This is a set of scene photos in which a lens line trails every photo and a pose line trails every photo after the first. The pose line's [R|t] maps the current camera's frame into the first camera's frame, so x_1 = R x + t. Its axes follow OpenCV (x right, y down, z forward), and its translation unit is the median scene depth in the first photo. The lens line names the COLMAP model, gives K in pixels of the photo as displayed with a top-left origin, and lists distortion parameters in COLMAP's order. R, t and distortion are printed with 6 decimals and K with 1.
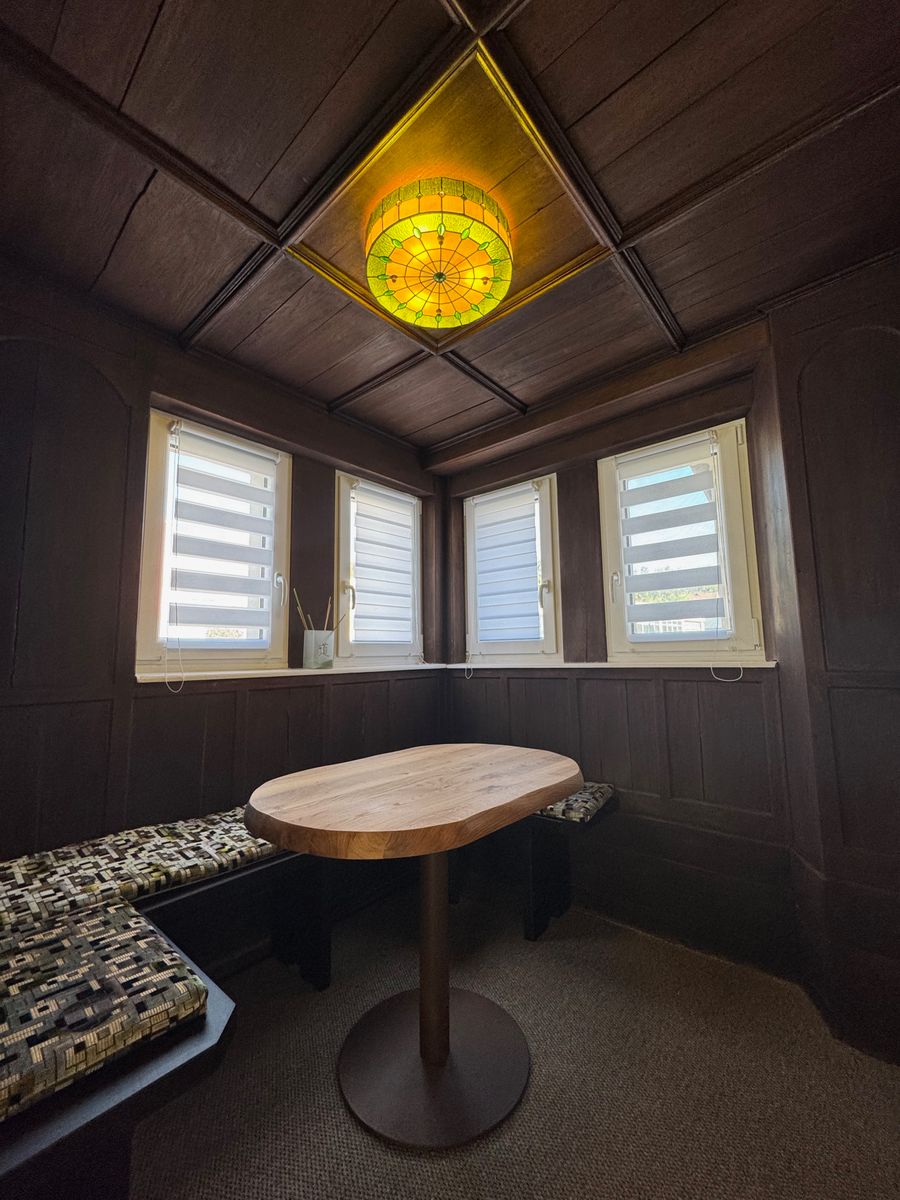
lens RADIAL K [[479.8, 0, 450.0], [0, 479.8, 600.0], [0, 0, 1]] dist [-0.000145, -0.000010]
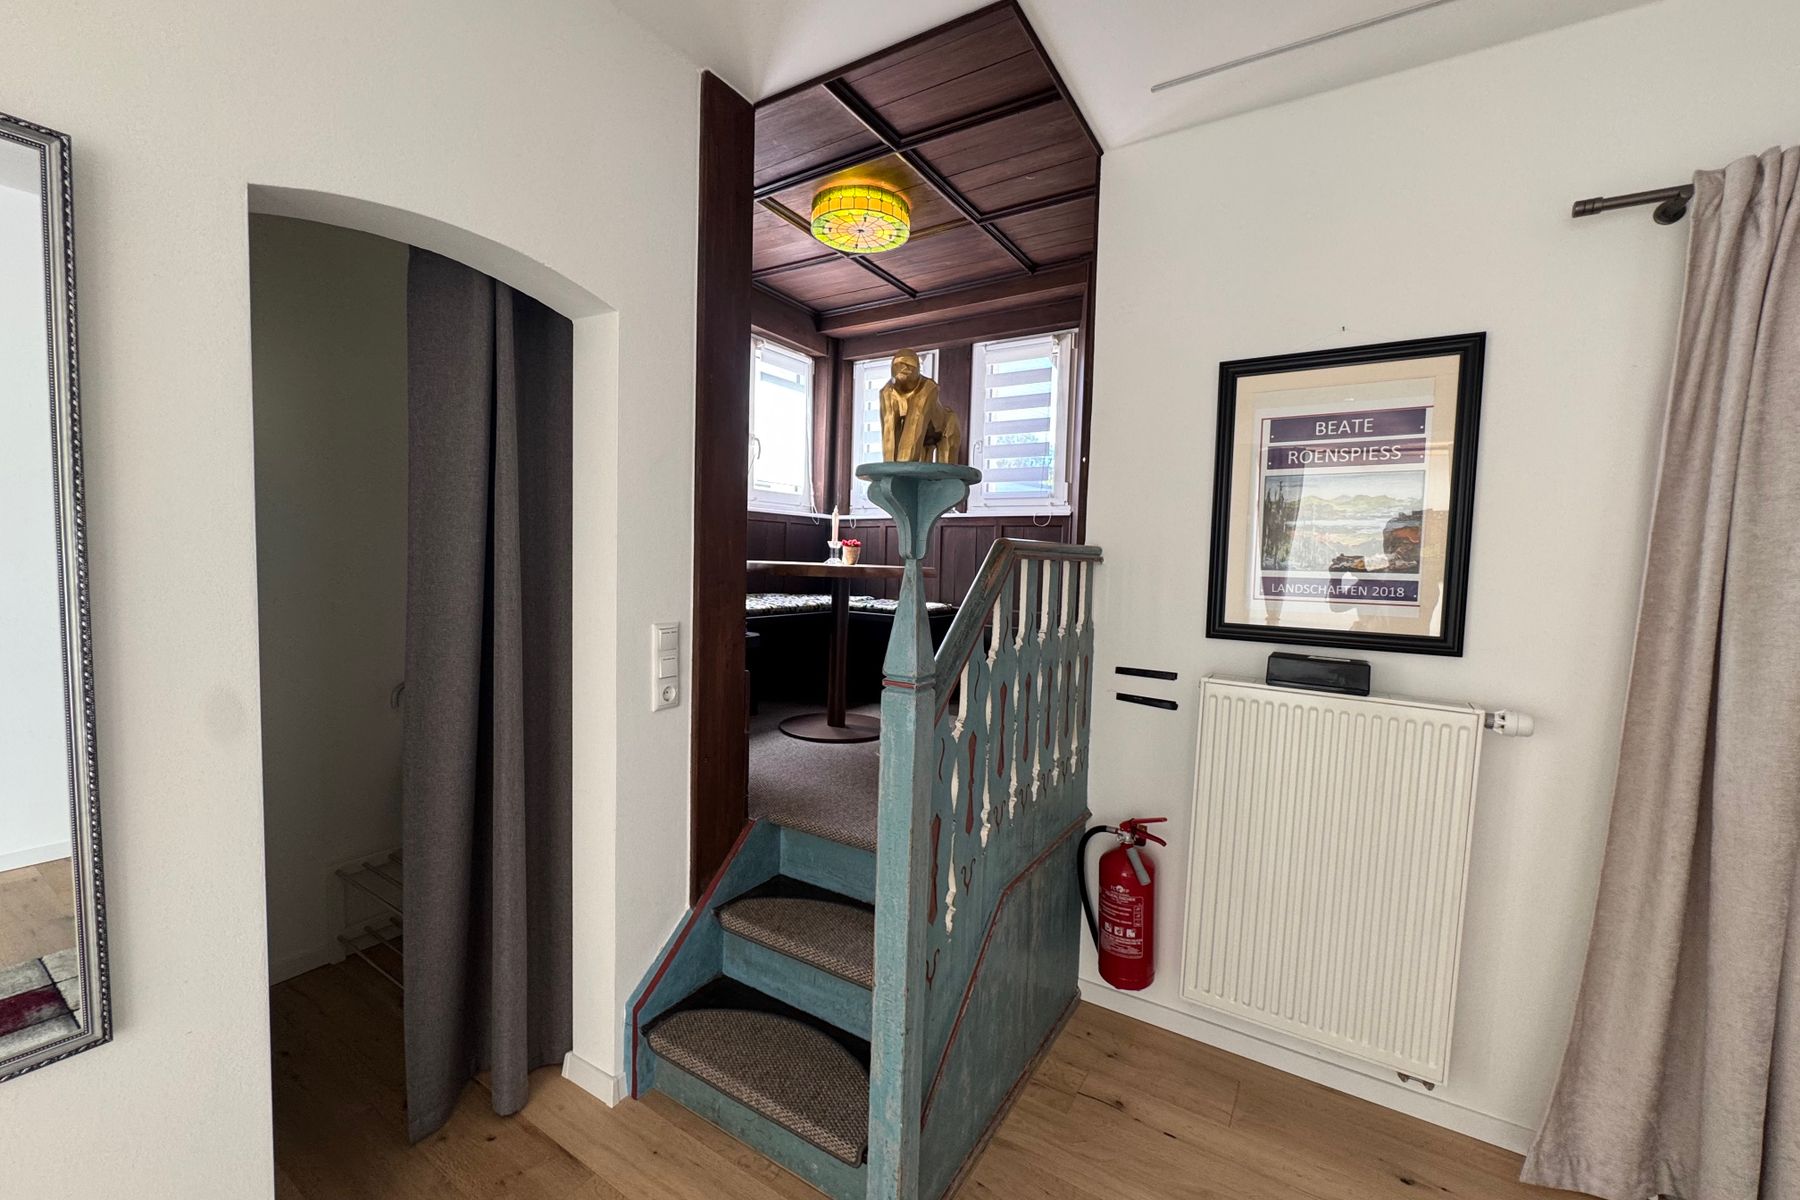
lens RADIAL K [[723.0, 0, 900.0], [0, 723.0, 600.0], [0, 0, 1]] dist [-0.001206, -0.000001]
pose [[0.987539, 0.034688, 0.153503, -0.119266], [-0.060612, 0.983994, 0.167575, 0.040947], [-0.145233, -0.174791, 0.973836, -0.811047]]
